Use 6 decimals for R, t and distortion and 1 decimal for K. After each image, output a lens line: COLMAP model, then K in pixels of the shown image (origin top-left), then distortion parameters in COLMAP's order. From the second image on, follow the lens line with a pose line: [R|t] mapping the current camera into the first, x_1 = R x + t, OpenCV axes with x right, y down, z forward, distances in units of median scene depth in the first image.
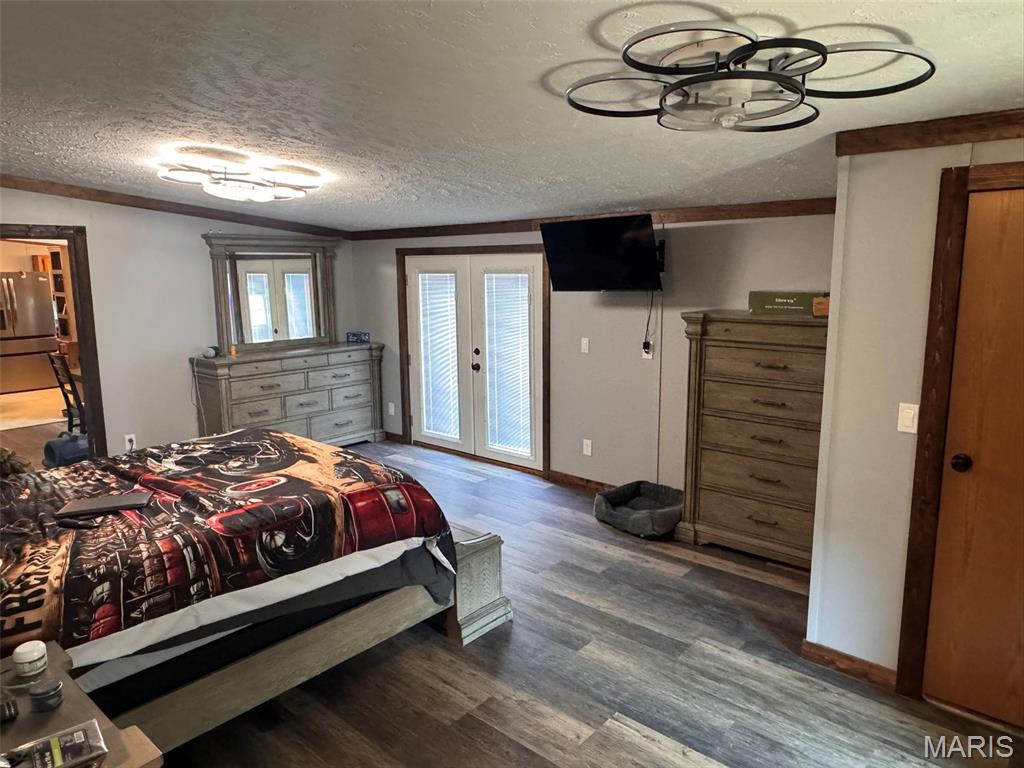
lens RADIAL K [[684.2, 0, 505.4], [0, 684.2, 383.5], [0, 0, 1]] dist [-0.002260, 0.002675]
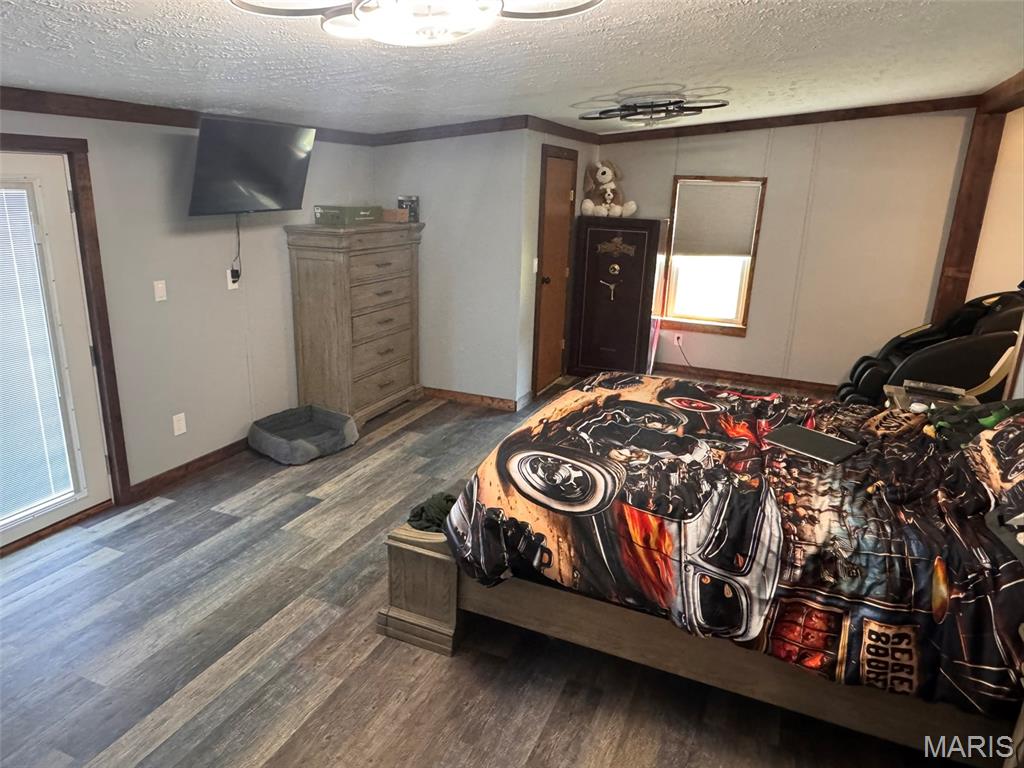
lens RADIAL K [[684.2, 0, 505.4], [0, 684.2, 383.5], [0, 0, 1]] dist [-0.002260, 0.002675]
pose [[-0.321048, -0.263972, 0.909531, -1.074089], [0.134222, 0.937994, 0.319611, -0.227625], [-0.937503, 0.224690, -0.265710, 1.354361]]
